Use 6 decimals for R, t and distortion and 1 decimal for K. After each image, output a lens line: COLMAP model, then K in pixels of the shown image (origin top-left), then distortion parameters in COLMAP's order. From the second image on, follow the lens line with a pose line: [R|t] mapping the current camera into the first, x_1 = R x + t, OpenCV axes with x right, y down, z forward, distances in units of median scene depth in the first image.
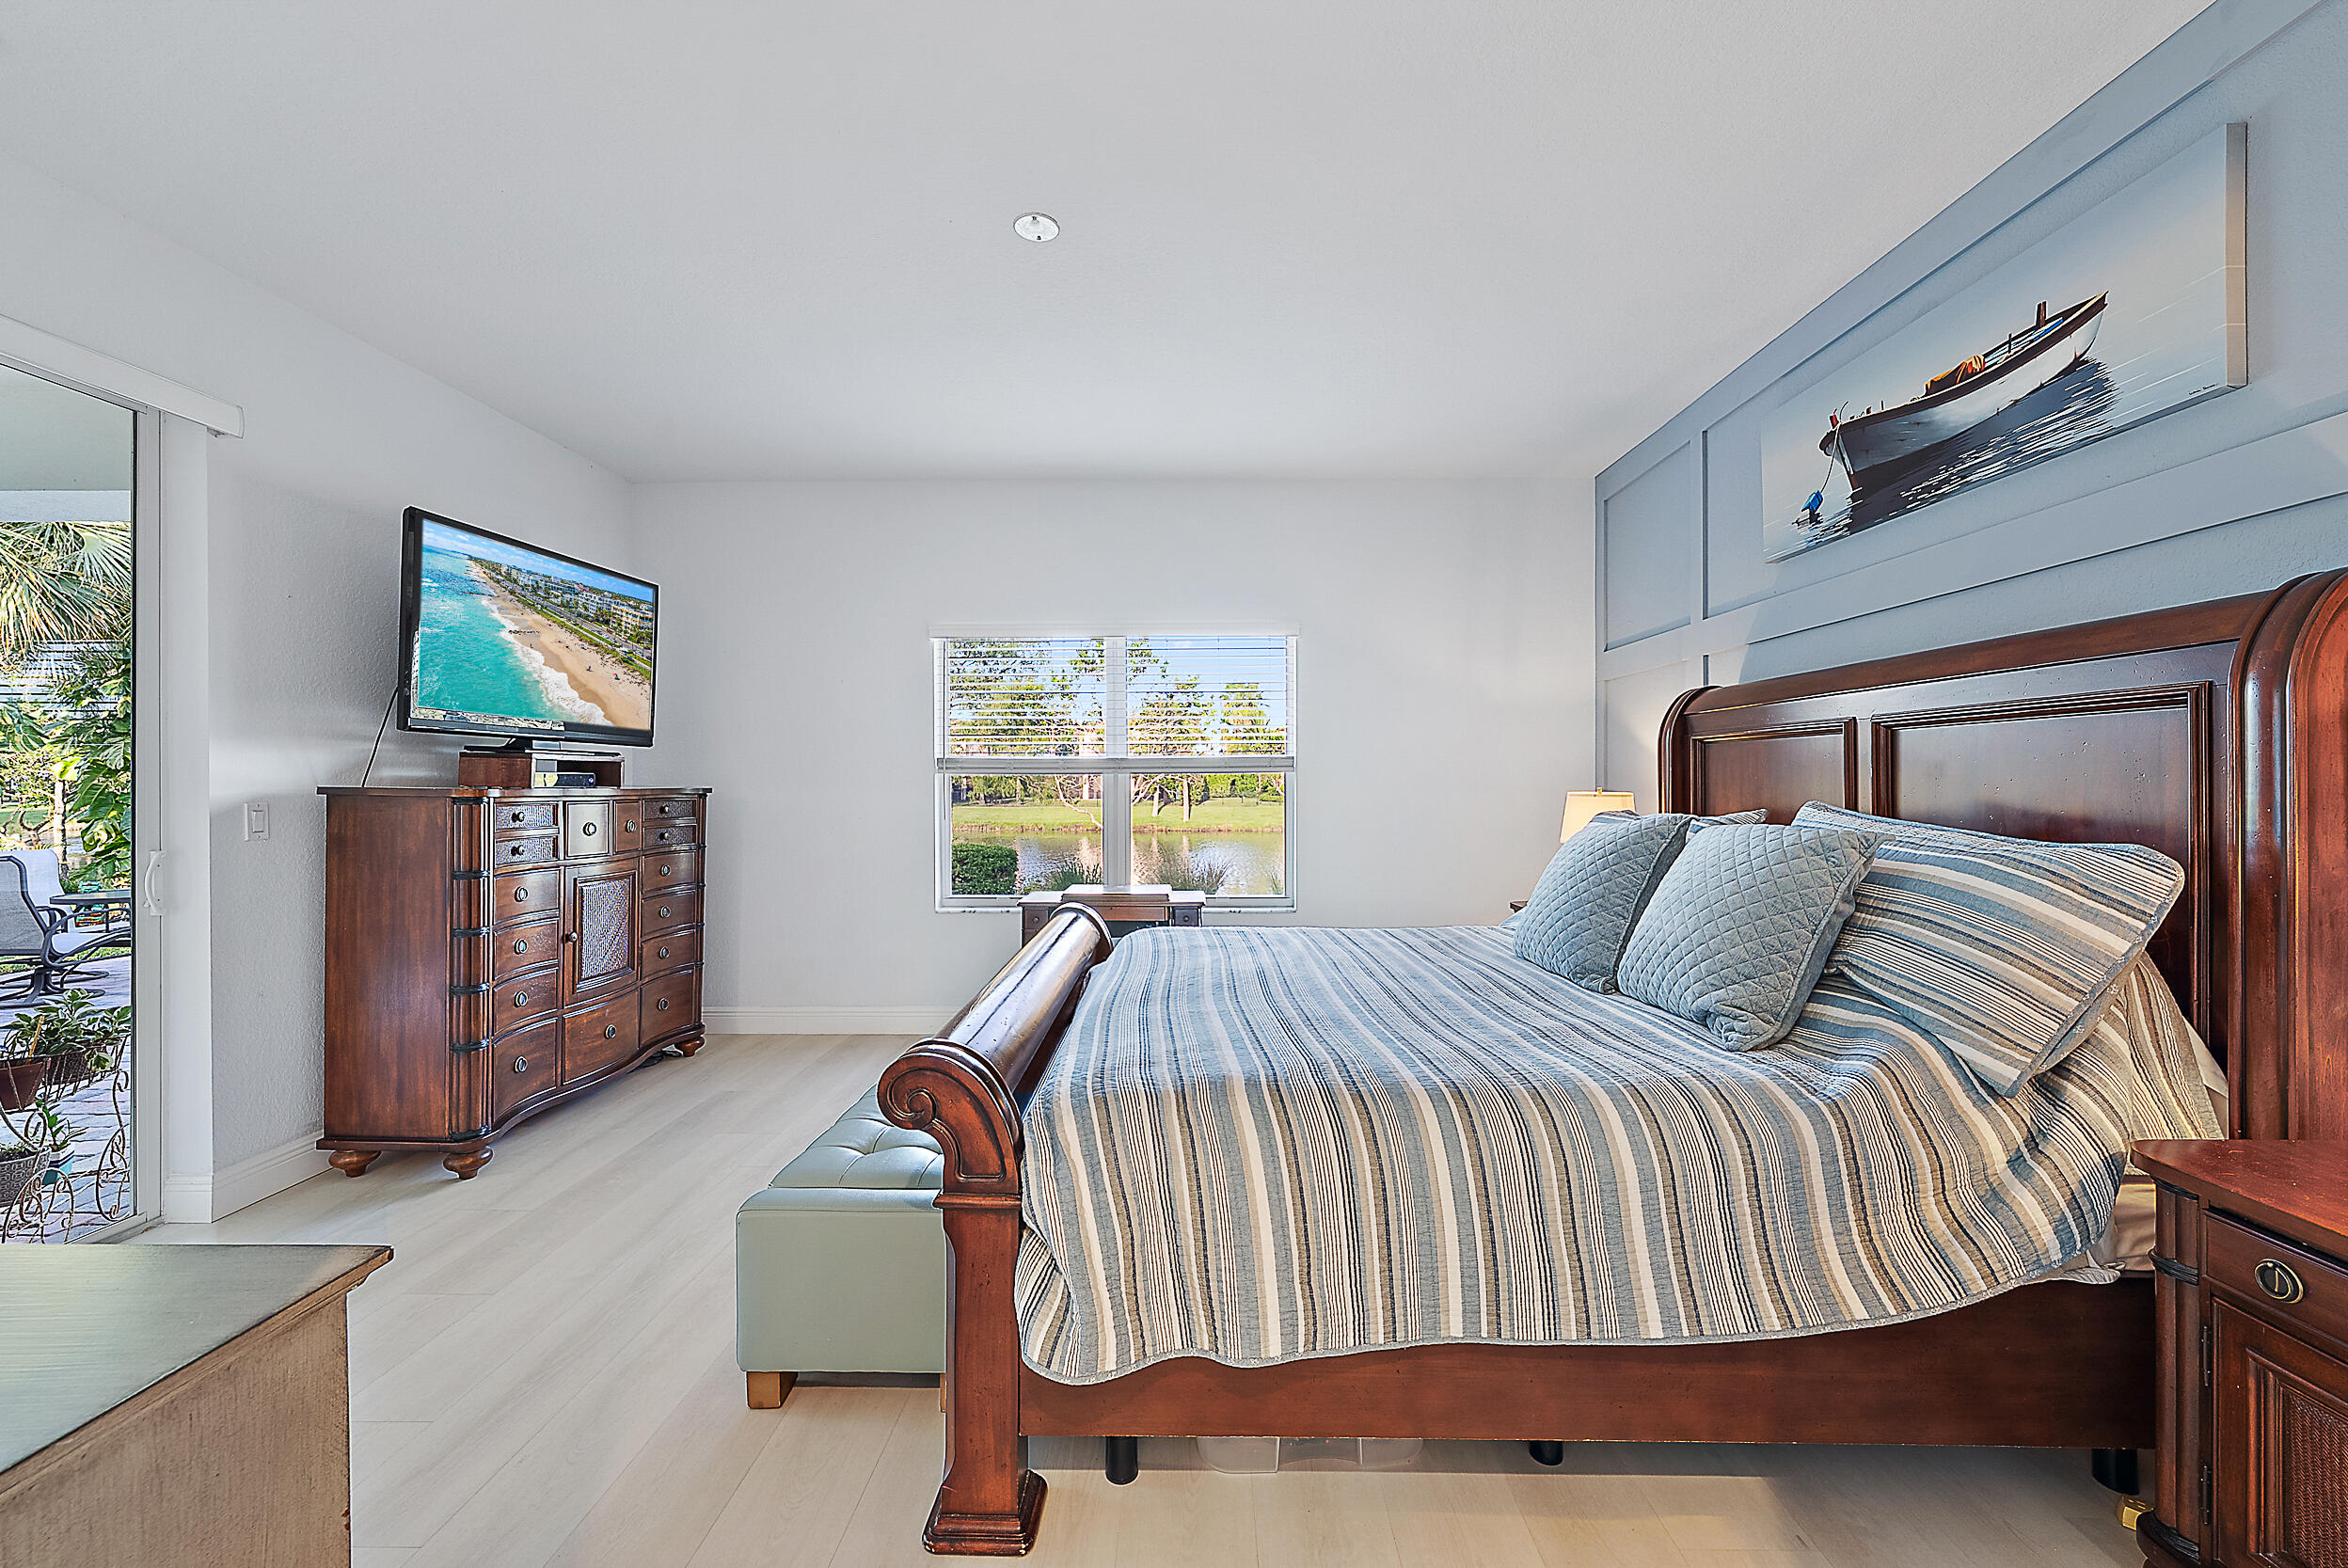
lens RADIAL K [[939.8, 0, 1165.7], [0, 939.8, 787.2], [0, 0, 1]] dist [0.002883, 0.000026]
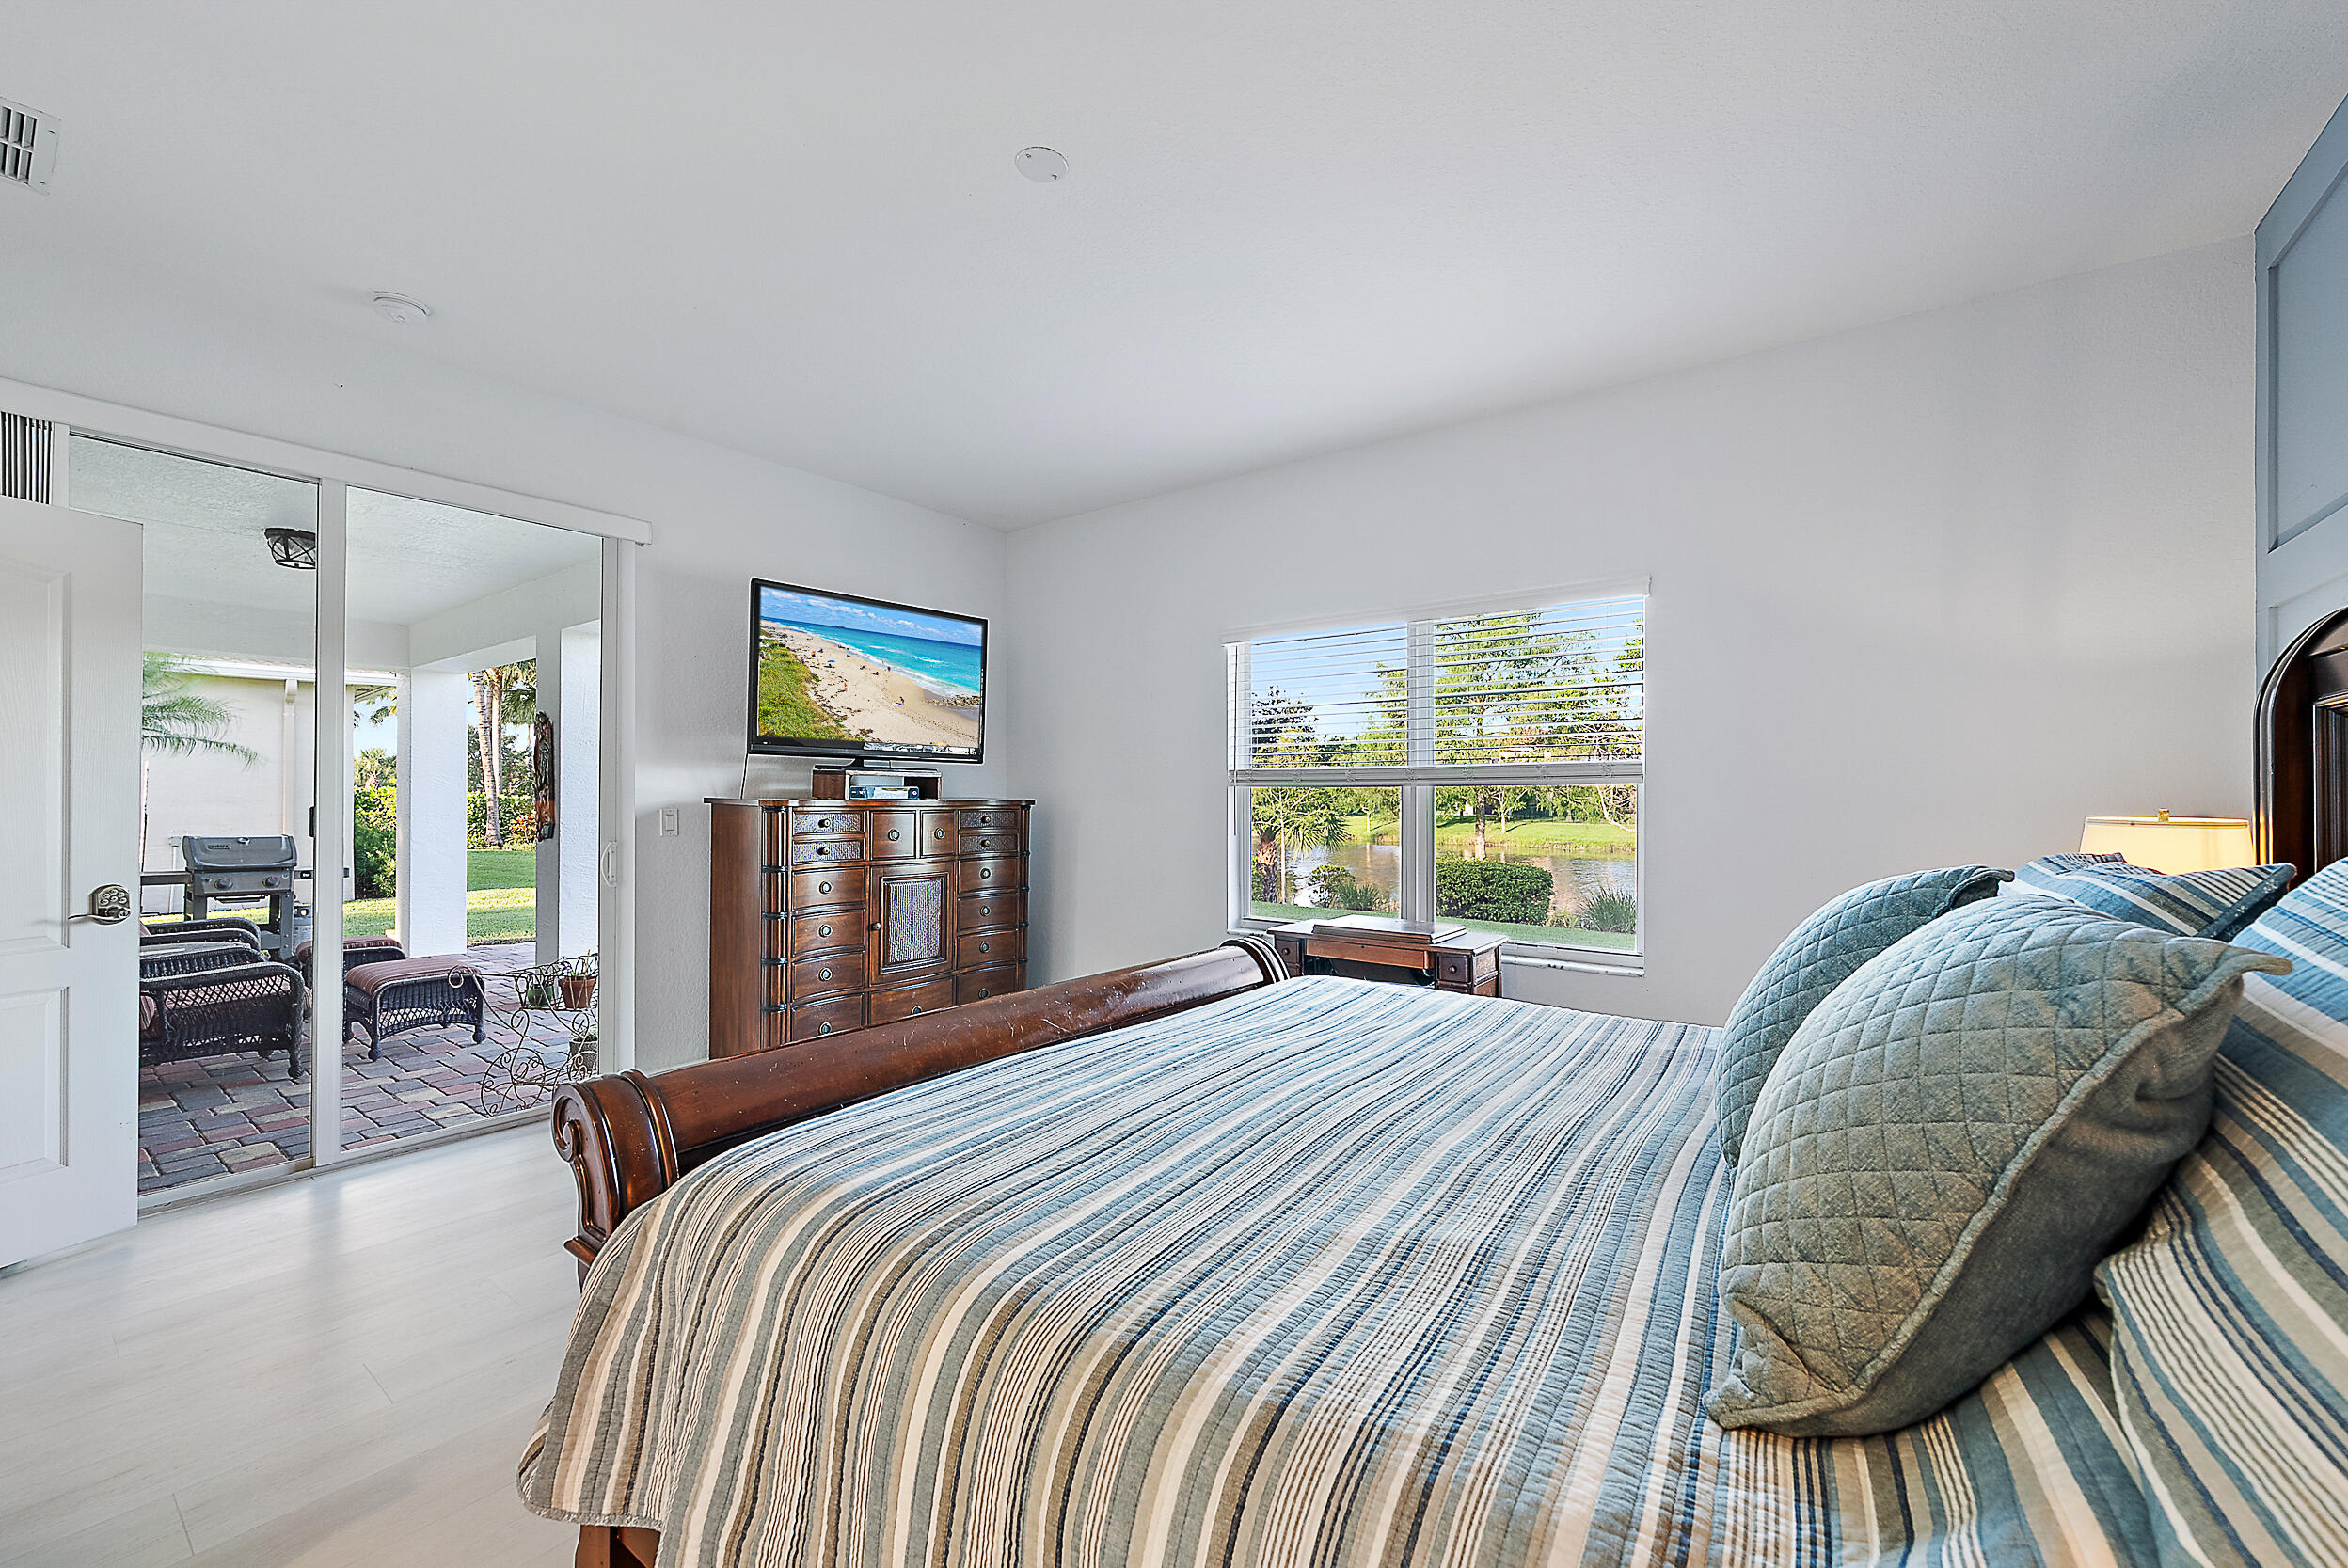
lens RADIAL K [[939.8, 0, 1165.7], [0, 939.8, 787.2], [0, 0, 1]] dist [0.002883, 0.000026]
pose [[0.810585, -0.003291, -0.585612, 0.310835], [-0.005724, 0.999892, -0.013542, -0.000672], [0.585594, 0.014329, 0.810478, 0.237375]]
